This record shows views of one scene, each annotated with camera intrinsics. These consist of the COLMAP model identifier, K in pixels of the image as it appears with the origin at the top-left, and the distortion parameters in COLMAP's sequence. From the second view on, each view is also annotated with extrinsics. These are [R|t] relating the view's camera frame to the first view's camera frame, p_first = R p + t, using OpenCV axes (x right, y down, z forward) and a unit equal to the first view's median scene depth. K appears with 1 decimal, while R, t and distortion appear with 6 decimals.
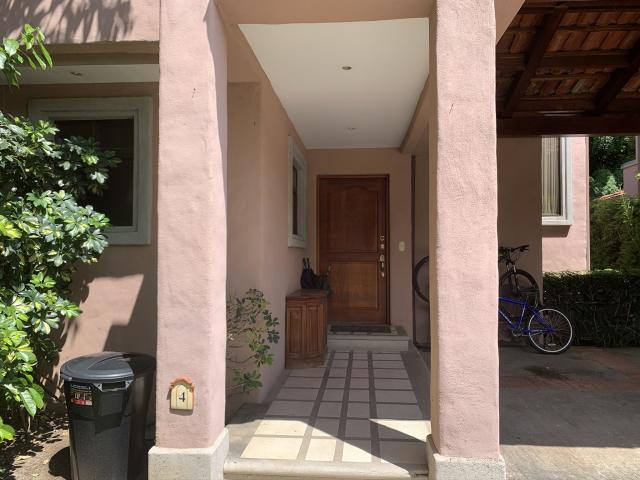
lens RADIAL K [[489.3, 0, 321.7], [0, 489.3, 240.7], [0, 0, 1]] dist [0.024665, -0.023651]
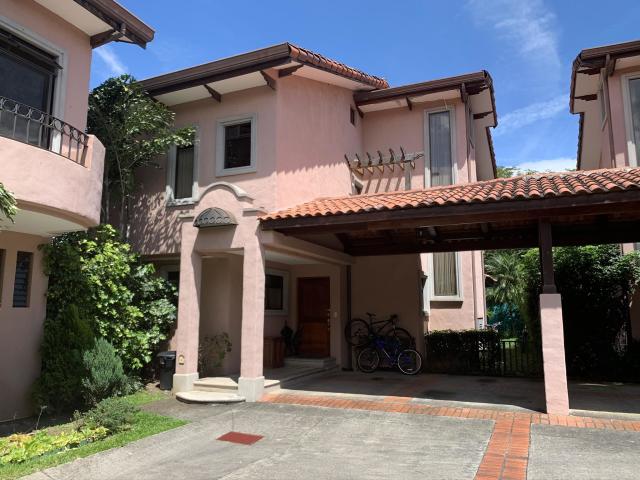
lens RADIAL K [[489.3, 0, 318.9], [0, 489.3, 238.6], [0, 0, 1]] dist [0.024665, -0.023651]
pose [[0.943954, -0.046011, -0.326854, 1.490602], [0.005783, 0.992390, -0.122998, -0.098169], [0.330026, 0.114215, 0.937037, -1.705963]]
